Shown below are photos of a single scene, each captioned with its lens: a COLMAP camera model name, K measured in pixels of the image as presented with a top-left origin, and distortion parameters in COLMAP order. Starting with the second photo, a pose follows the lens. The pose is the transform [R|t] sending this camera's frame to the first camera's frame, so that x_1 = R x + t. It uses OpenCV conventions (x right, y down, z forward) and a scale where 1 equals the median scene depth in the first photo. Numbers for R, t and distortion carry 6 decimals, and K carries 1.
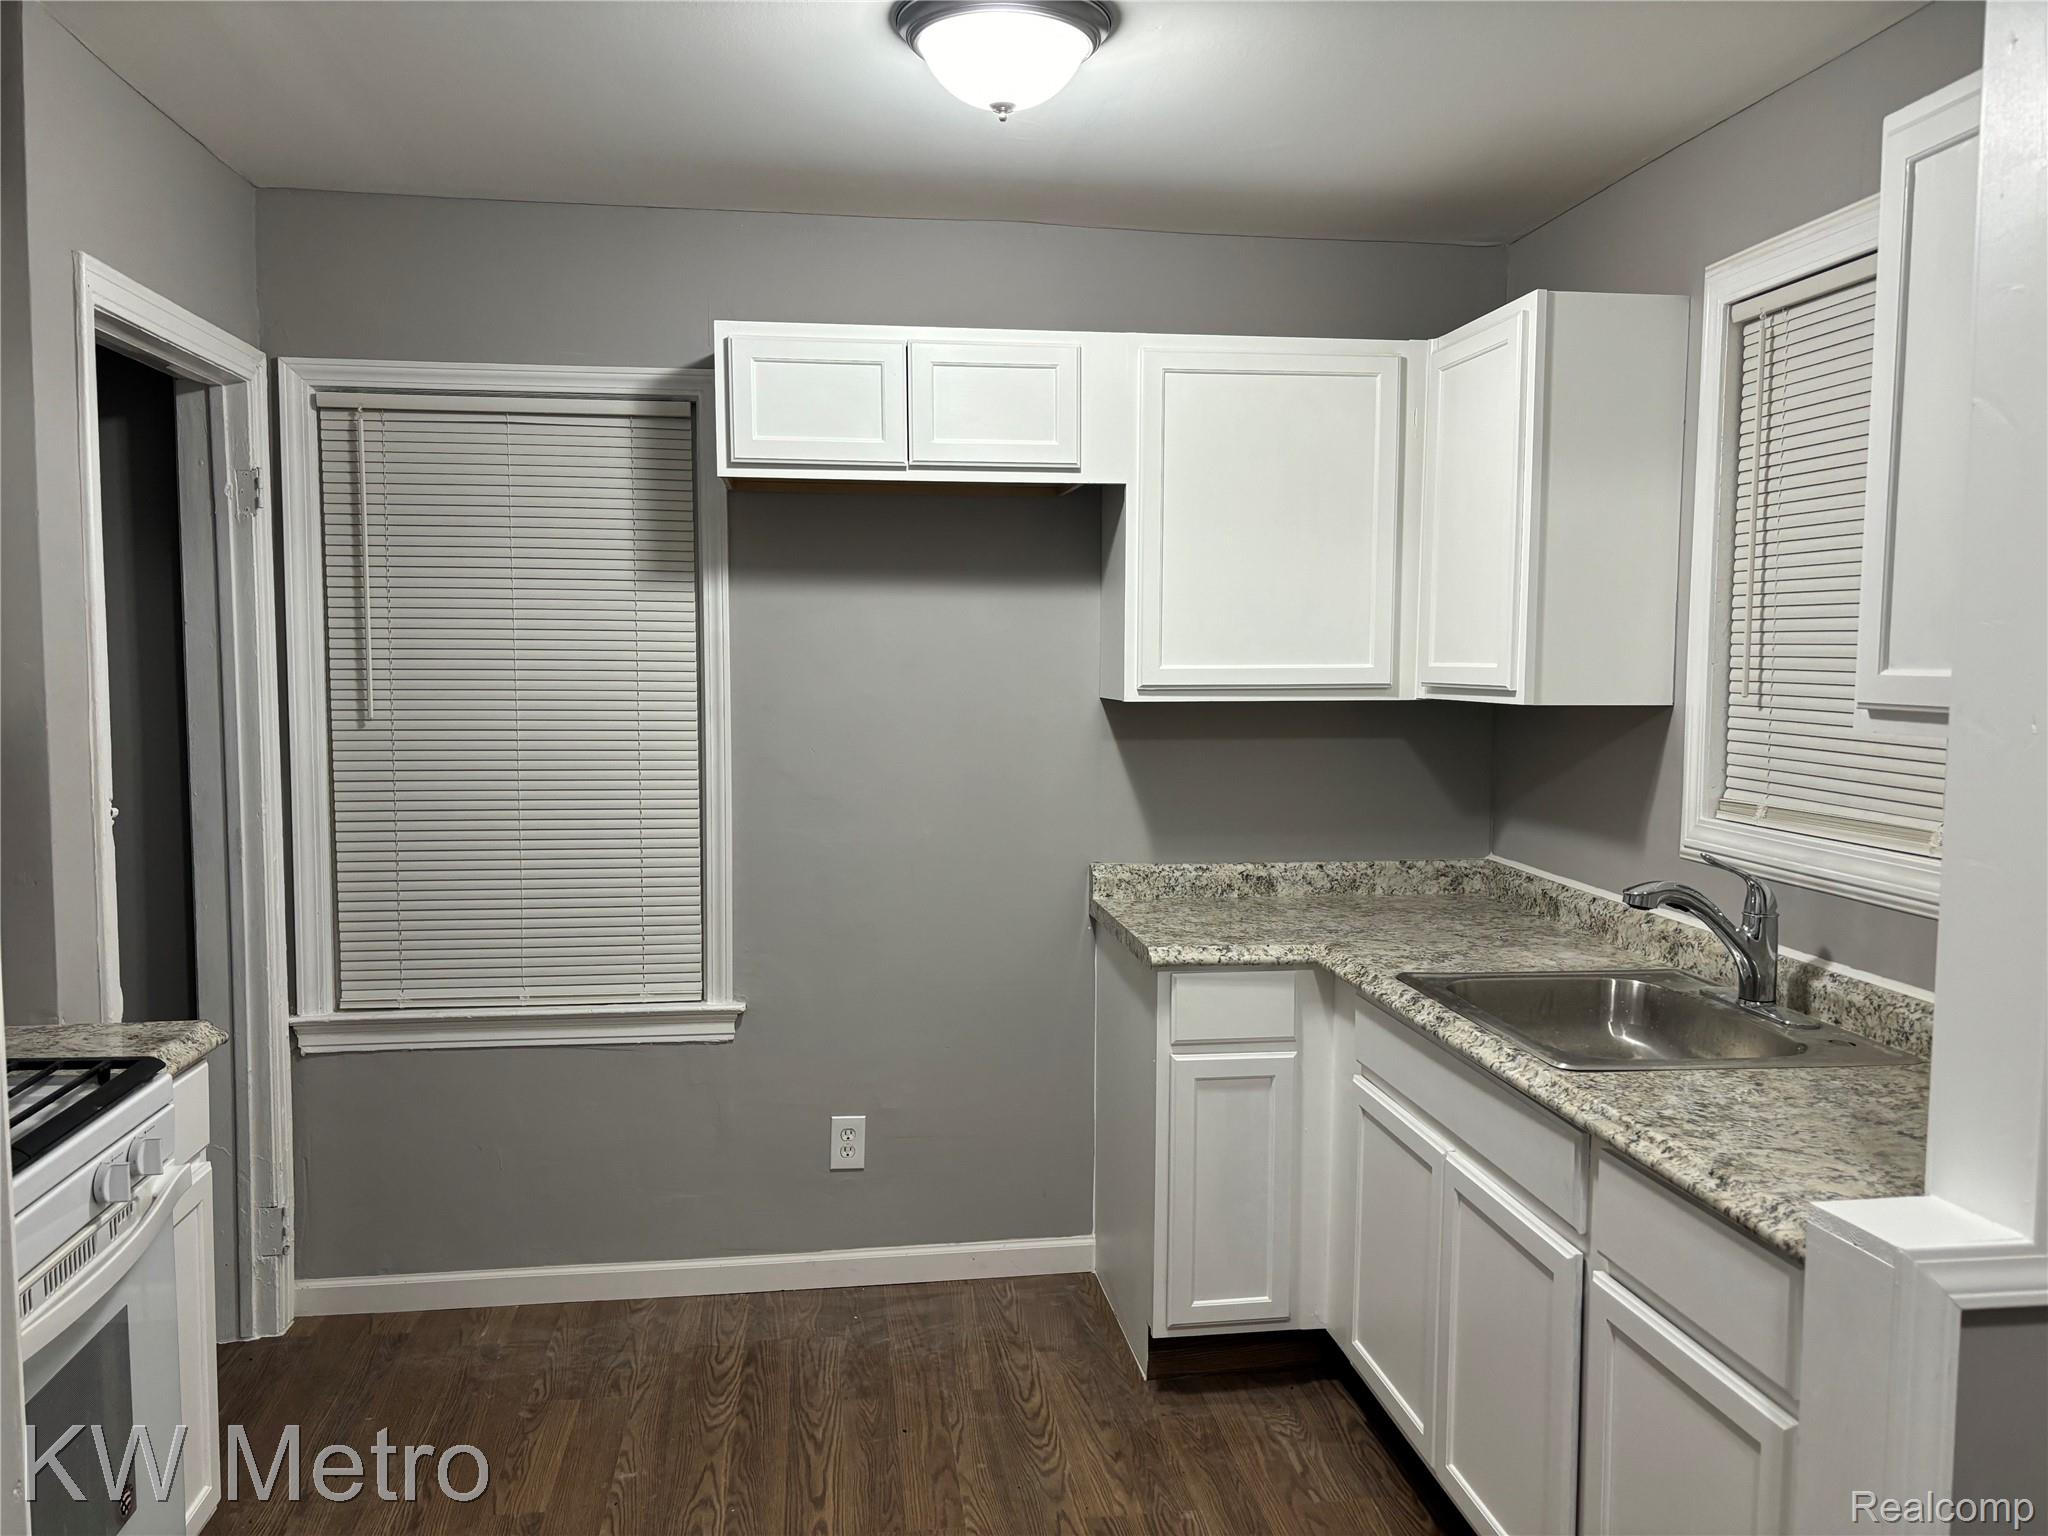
lens RADIAL K [[1507.2, 0, 1023.3], [0, 1507.2, 686.1], [0, 0, 1]] dist [0.050034, -0.128487]
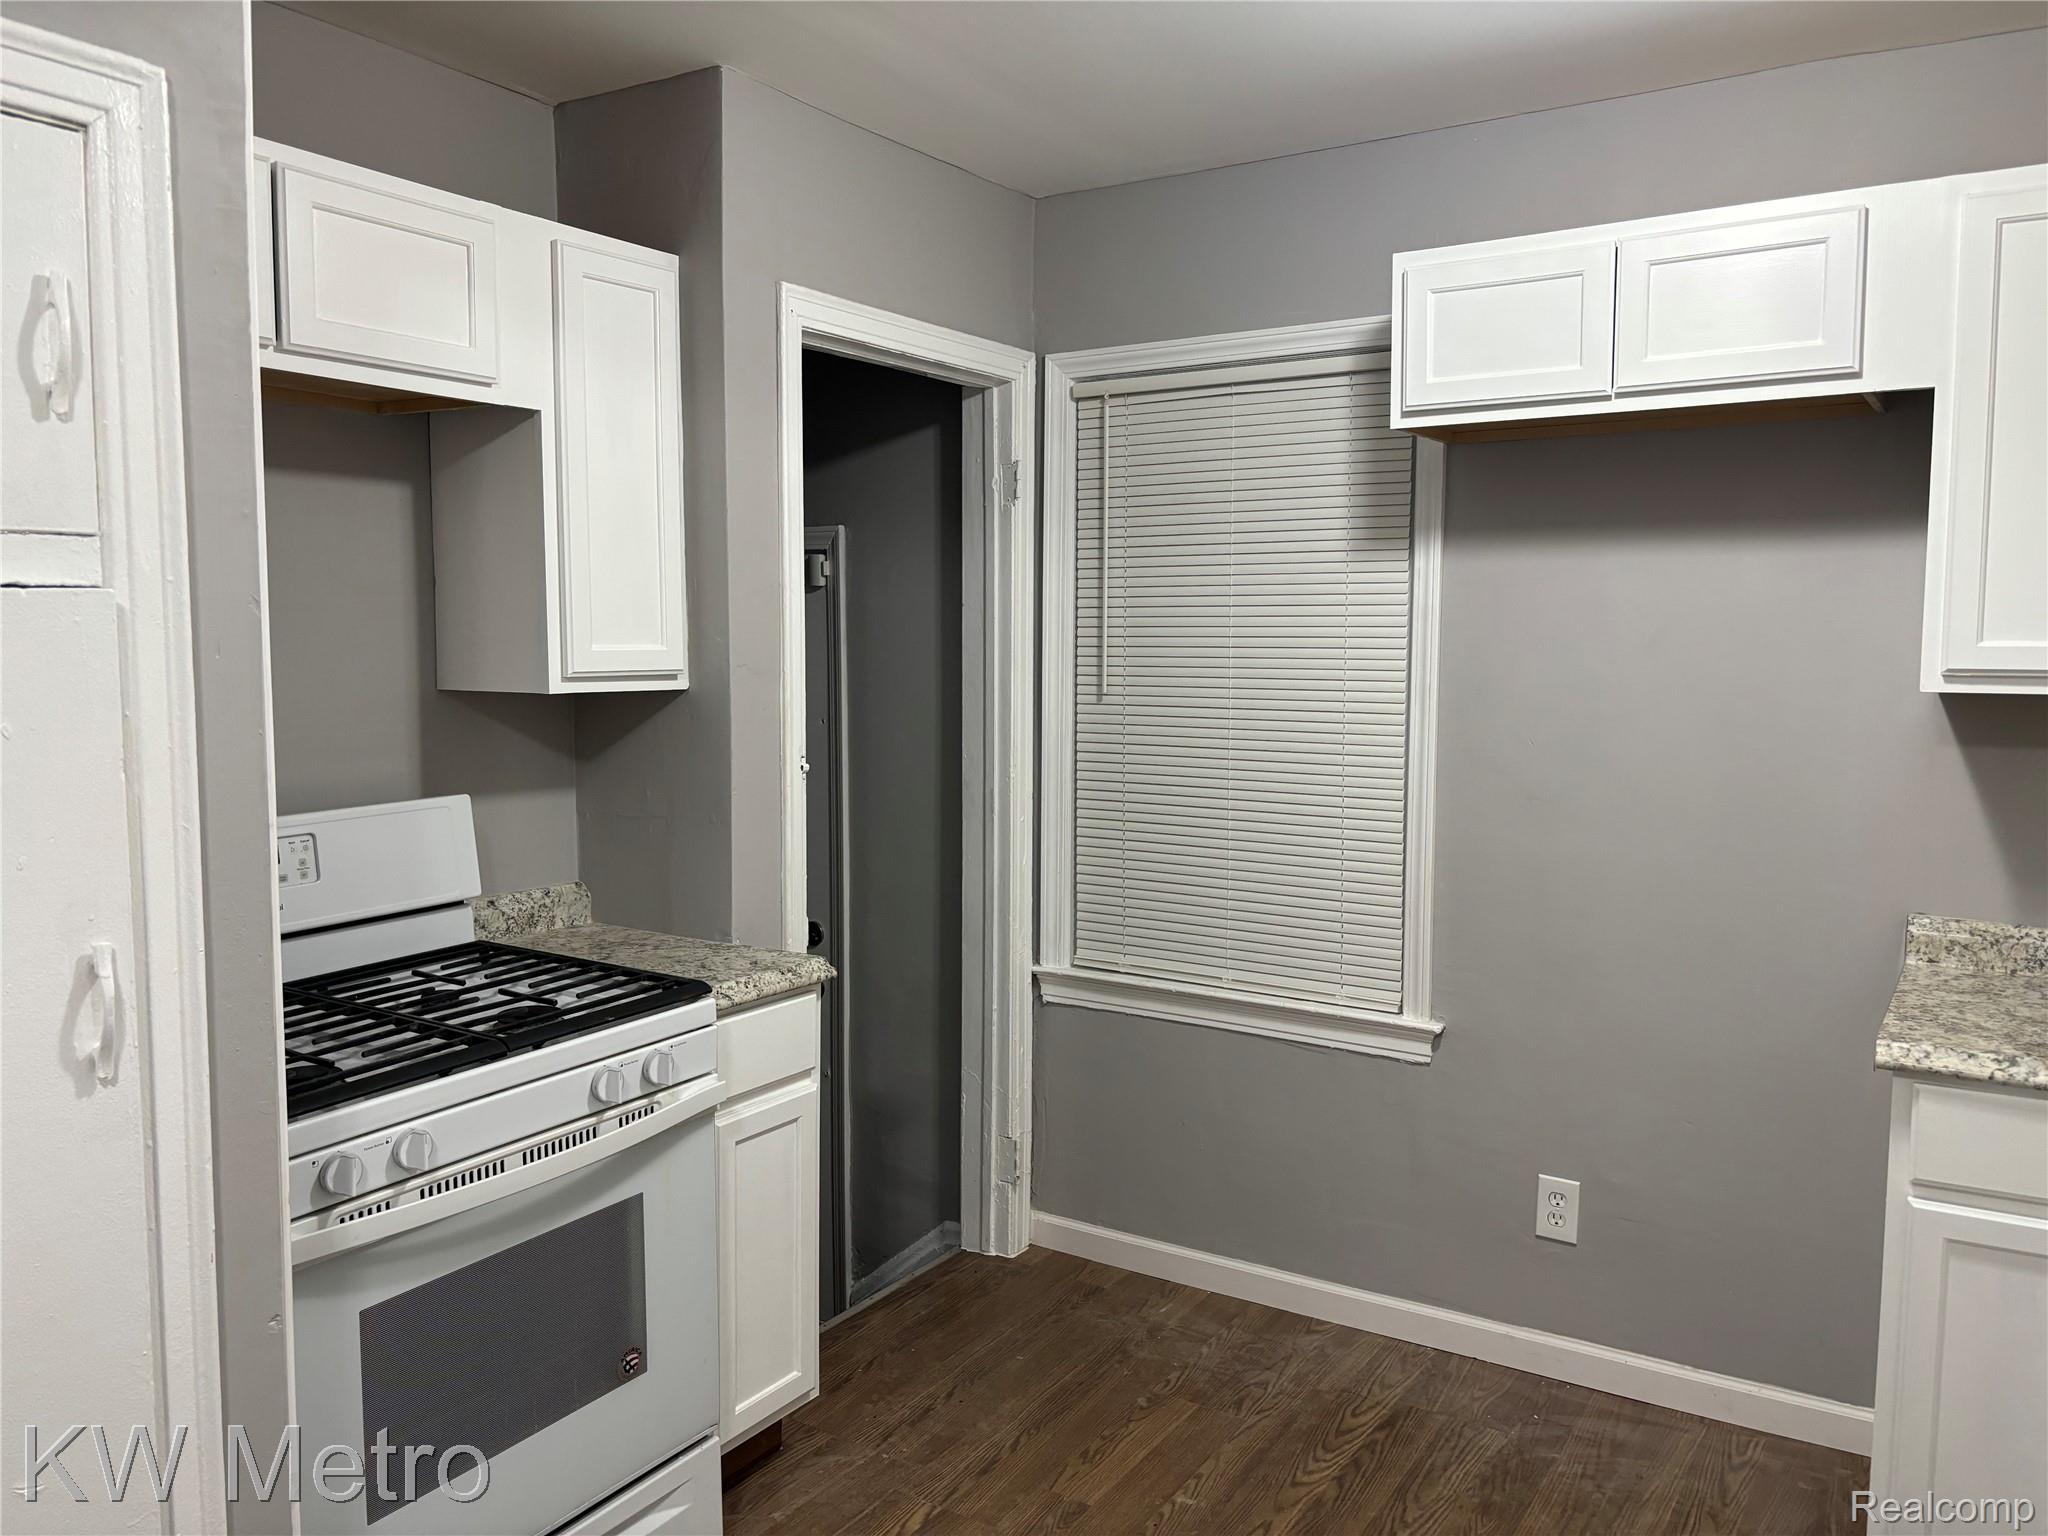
lens RADIAL K [[1510.9, 0, 1020.5], [0, 1510.9, 687.4], [0, 0, 1]] dist [0.025061, -0.046075]
pose [[0.755118, 0.021425, -0.655239, 0.213104], [-0.012056, 0.999751, 0.018796, -0.000713], [0.655478, -0.006294, 0.755188, 0.176613]]
